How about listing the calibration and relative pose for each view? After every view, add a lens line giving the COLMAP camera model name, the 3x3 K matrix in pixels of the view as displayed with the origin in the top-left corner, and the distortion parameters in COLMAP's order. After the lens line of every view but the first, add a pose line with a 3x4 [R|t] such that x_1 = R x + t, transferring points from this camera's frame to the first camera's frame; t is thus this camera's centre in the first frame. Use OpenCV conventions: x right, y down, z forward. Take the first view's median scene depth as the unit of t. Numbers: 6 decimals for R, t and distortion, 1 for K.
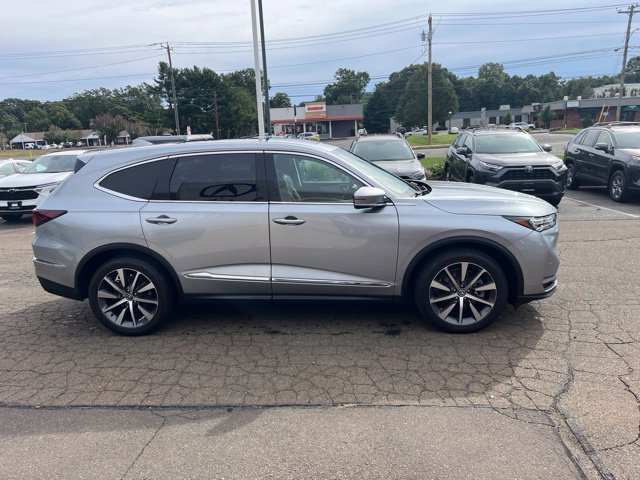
lens RADIAL K [[482.4, 0, 318.8], [0, 482.4, 235.3], [0, 0, 1]] dist [0.074917, -0.094067]
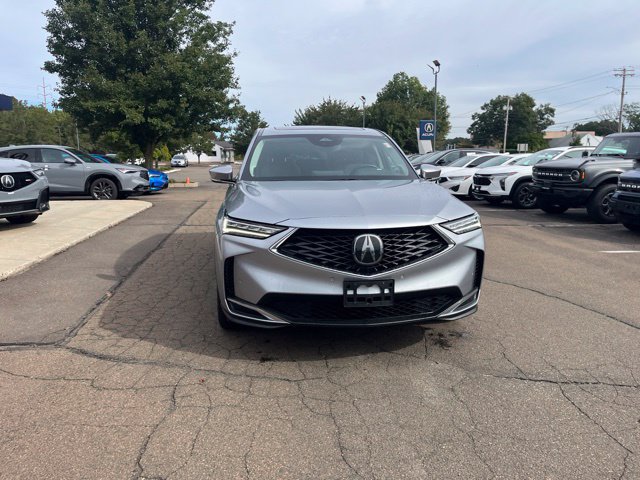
lens RADIAL K [[482.4, 0, 318.3], [0, 482.4, 235.8], [0, 0, 1]] dist [0.074917, -0.094067]
pose [[0.202686, 0.205167, -0.957510, 1.186118], [-0.207451, 0.964608, 0.162775, -0.159438], [0.957017, 0.165644, 0.238075, 0.895020]]
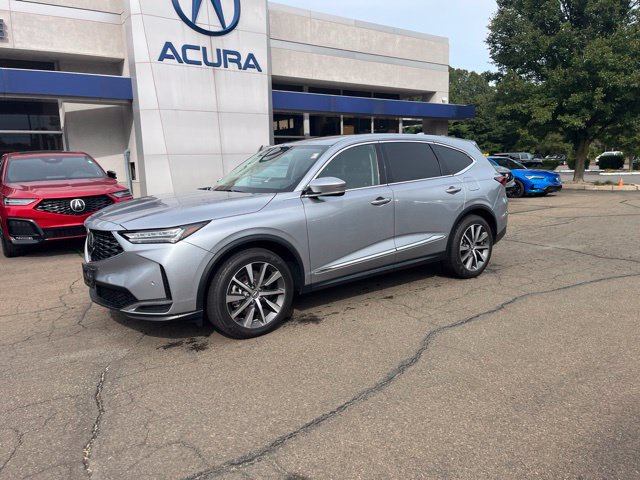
lens RADIAL K [[482.4, 0, 318.7], [0, 482.4, 242.4], [0, 0, 1]] dist [0.074917, -0.094067]
pose [[-0.747944, 0.175188, -0.640226, 0.804218], [-0.073673, 0.936671, 0.342374, -0.401930], [0.659661, 0.303244, -0.687670, 2.088099]]
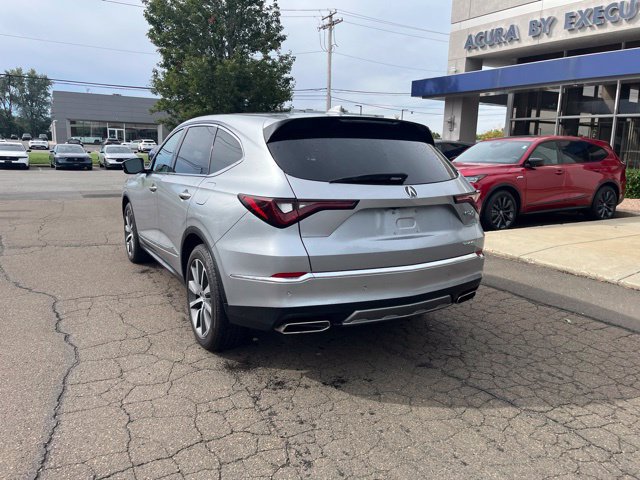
lens RADIAL K [[482.4, 0, 317.3], [0, 482.4, 232.3], [0, 0, 1]] dist [0.074917, -0.094067]
pose [[-0.564894, -0.111850, 0.817548, -1.116766], [0.171017, 0.953389, 0.248601, -0.235745], [-0.807247, 0.280248, -0.519435, 1.691179]]
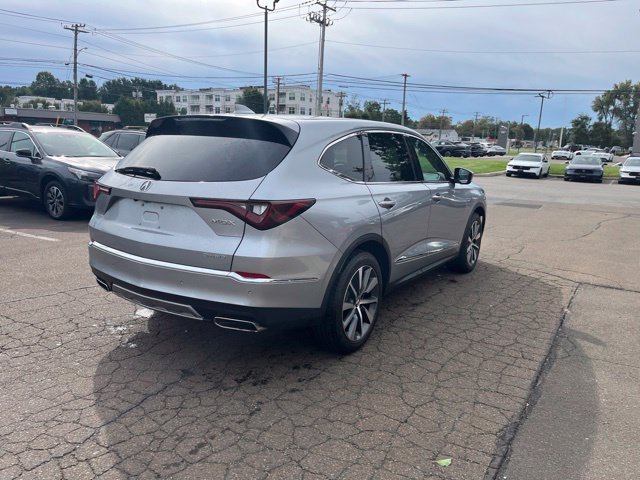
lens RADIAL K [[482.4, 0, 319.0], [0, 482.4, 242.2], [0, 0, 1]] dist [0.074917, -0.094067]
pose [[0.471778, -0.117608, 0.873838, -1.132550], [0.126254, 0.989862, 0.065059, -0.033488], [-0.872631, 0.079632, 0.481844, 0.670044]]
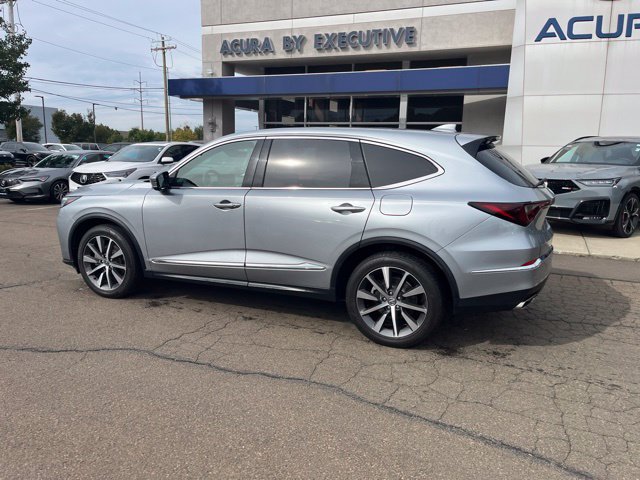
lens RADIAL K [[482.4, 0, 319.4], [0, 482.4, 242.7], [0, 0, 1]] dist [0.074917, -0.094067]
pose [[-0.946119, -0.033822, 0.322048, -0.514045], [0.088220, 0.929990, 0.356842, -0.383382], [-0.311570, 0.366026, -0.876897, 2.218407]]
